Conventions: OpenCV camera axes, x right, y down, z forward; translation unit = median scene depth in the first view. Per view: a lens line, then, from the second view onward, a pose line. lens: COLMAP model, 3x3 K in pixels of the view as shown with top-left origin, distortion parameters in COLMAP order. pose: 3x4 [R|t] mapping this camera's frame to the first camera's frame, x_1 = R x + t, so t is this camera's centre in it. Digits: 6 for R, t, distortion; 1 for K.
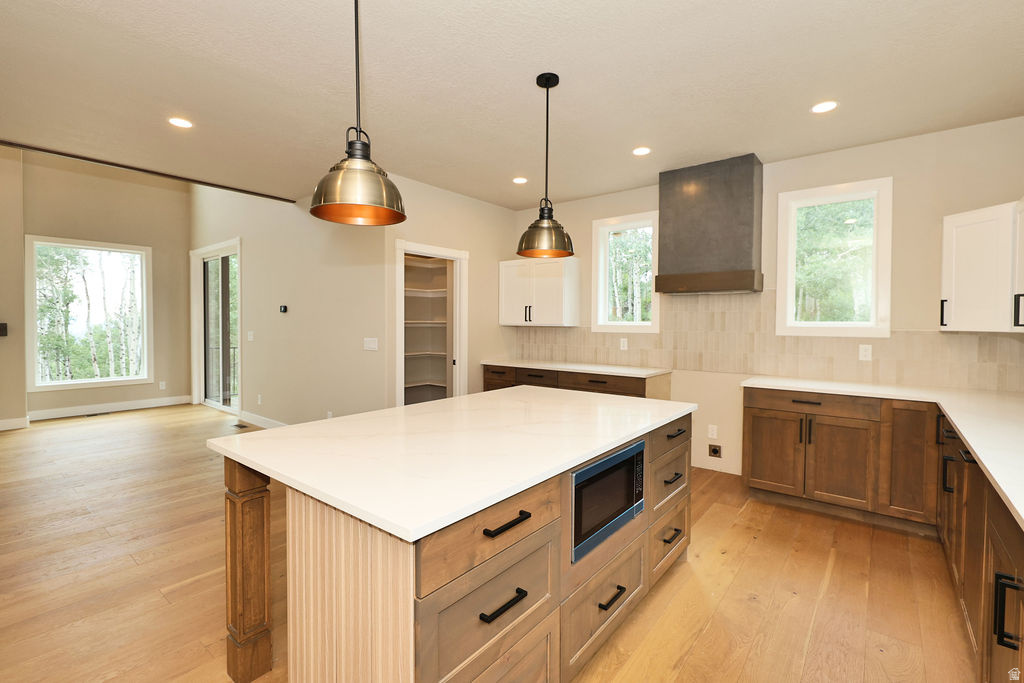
lens RADIAL K [[469.0, 0, 513.2], [0, 469.0, 341.8], [0, 0, 1]] dist [0.002772, 0.001012]
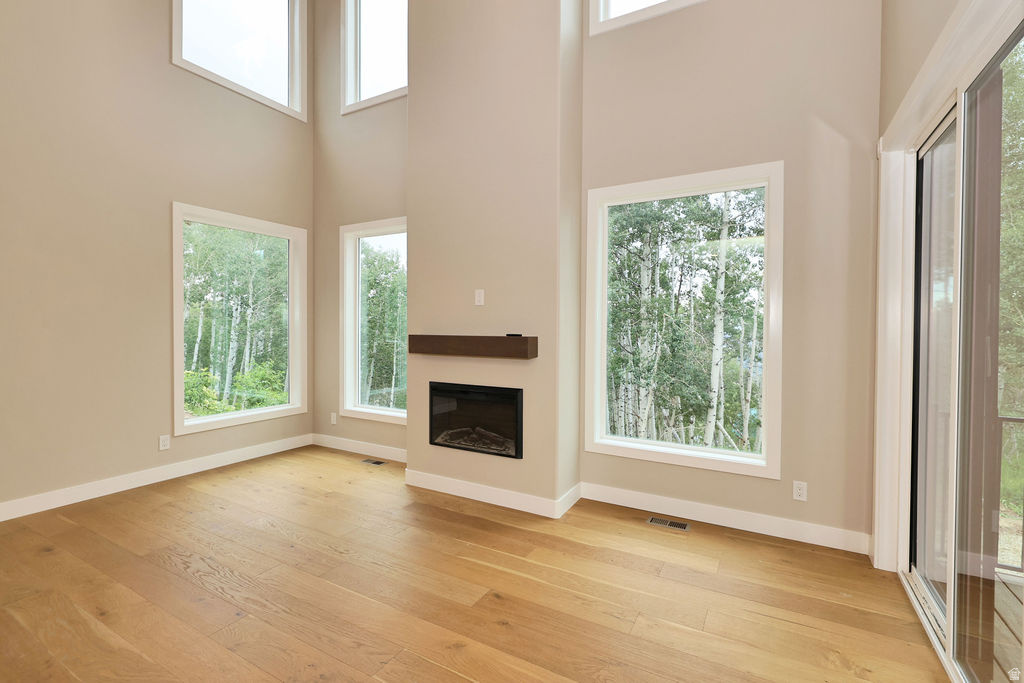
lens RADIAL K [[469.0, 0, 511.0], [0, 469.0, 333.6], [0, 0, 1]] dist [0.002772, 0.001012]
pose [[0.191212, 0.008911, -0.981508, -0.386129], [-0.045554, 0.998962, 0.000195, -0.031615], [0.980491, 0.044674, 0.191419, 0.652943]]
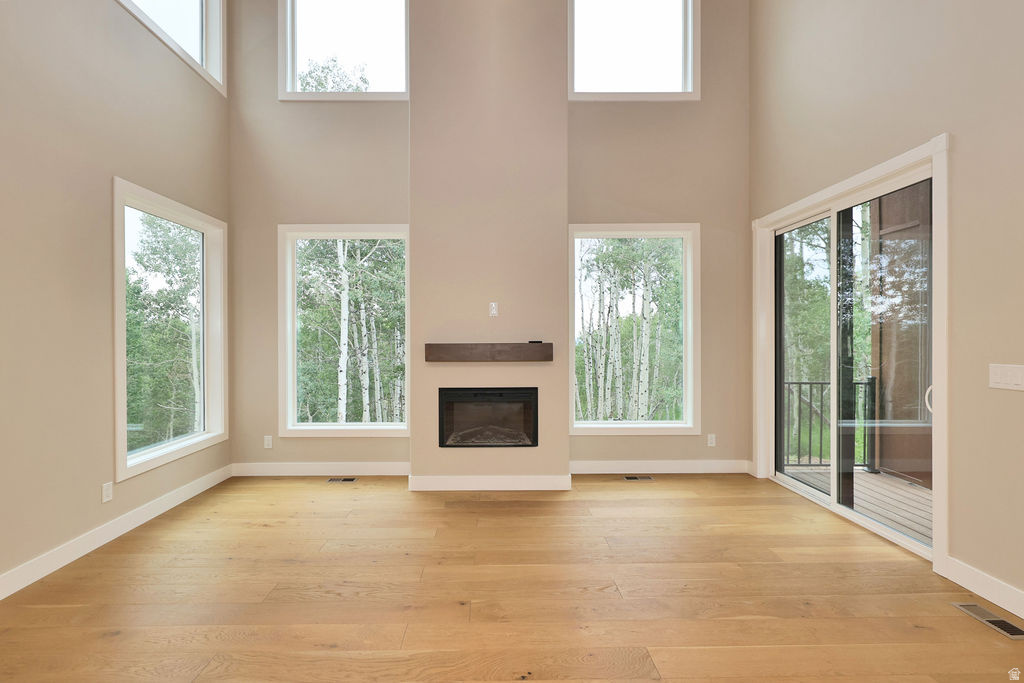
lens RADIAL K [[469.0, 0, 512.3], [0, 469.0, 342.3], [0, 0, 1]] dist [0.002772, 0.001012]
pose [[0.668089, -0.001747, -0.744079, -0.446913], [-0.020988, 0.999555, -0.021191, -0.018161], [0.743785, 0.029774, 0.667755, 0.371955]]
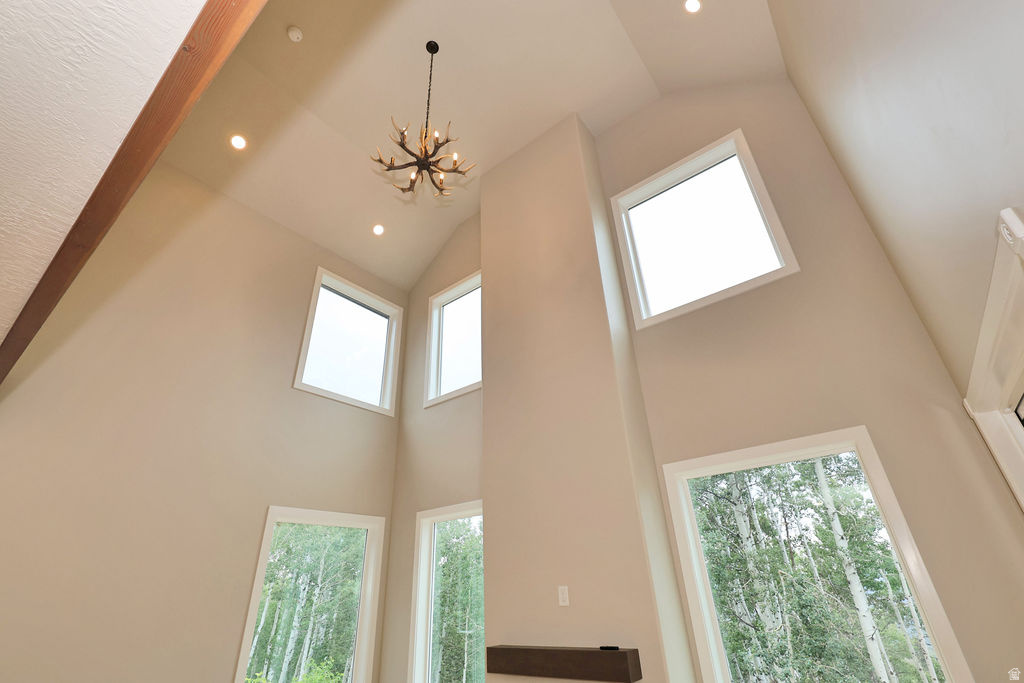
lens RADIAL K [[469.0, 0, 512.5], [0, 469.0, 336.6], [0, 0, 1]] dist [0.002772, 0.001012]
pose [[0.035509, -0.490194, -0.870890, -0.373370], [-0.000031, 0.871439, -0.490505, -0.062545], [0.999369, 0.017444, 0.030928, 0.647191]]
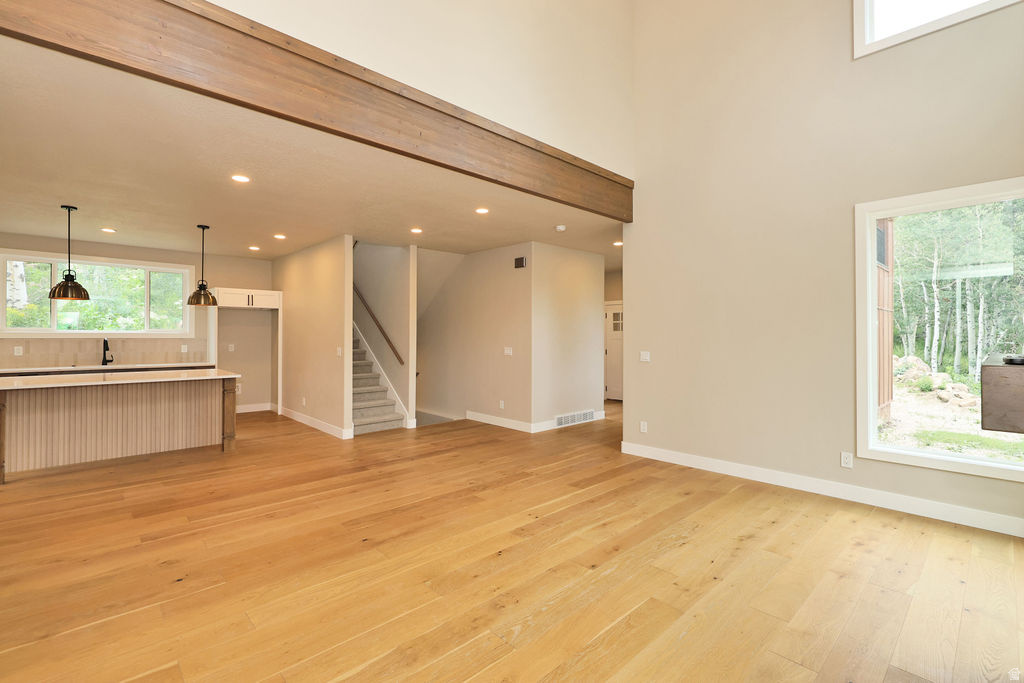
lens RADIAL K [[469.0, 0, 518.7], [0, 469.0, 334.2], [0, 0, 1]] dist [0.002772, 0.001012]
pose [[-0.994718, -0.008727, 0.102271, -0.670039], [-0.004697, 0.999206, 0.039576, -0.043463], [-0.102535, 0.038887, -0.993969, 0.900494]]
